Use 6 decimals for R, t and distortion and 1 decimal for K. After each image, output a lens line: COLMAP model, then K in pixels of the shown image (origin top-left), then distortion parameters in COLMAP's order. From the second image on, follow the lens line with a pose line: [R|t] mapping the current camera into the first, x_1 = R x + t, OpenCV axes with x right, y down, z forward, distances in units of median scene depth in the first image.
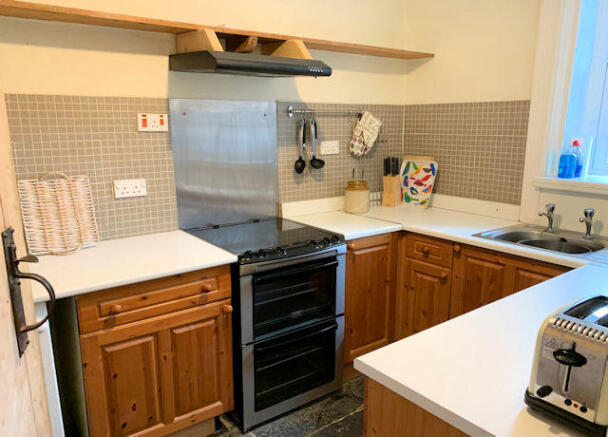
lens RADIAL K [[476.2, 0, 304.0], [0, 476.2, 218.5], [0, 0, 1]] dist [-0.007307, -0.002489]
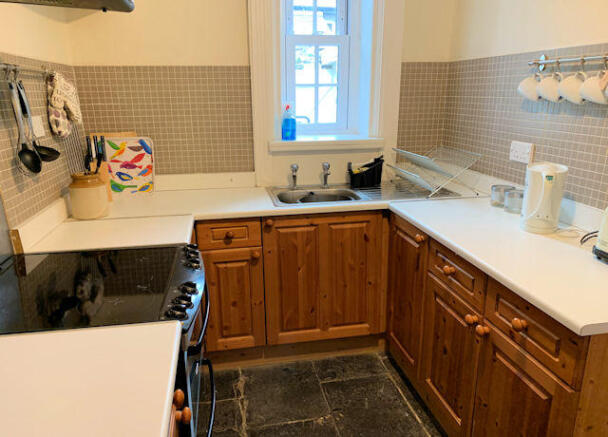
lens RADIAL K [[455.6, 0, 304.0], [0, 455.6, 218.5], [0, 0, 1]] dist [0.099814, -0.189714]
pose [[0.436780, -0.235697, 0.868142, -0.350746], [0.183982, 0.968071, 0.170262, -0.070378], [-0.880553, 0.085355, 0.466198, 0.408191]]
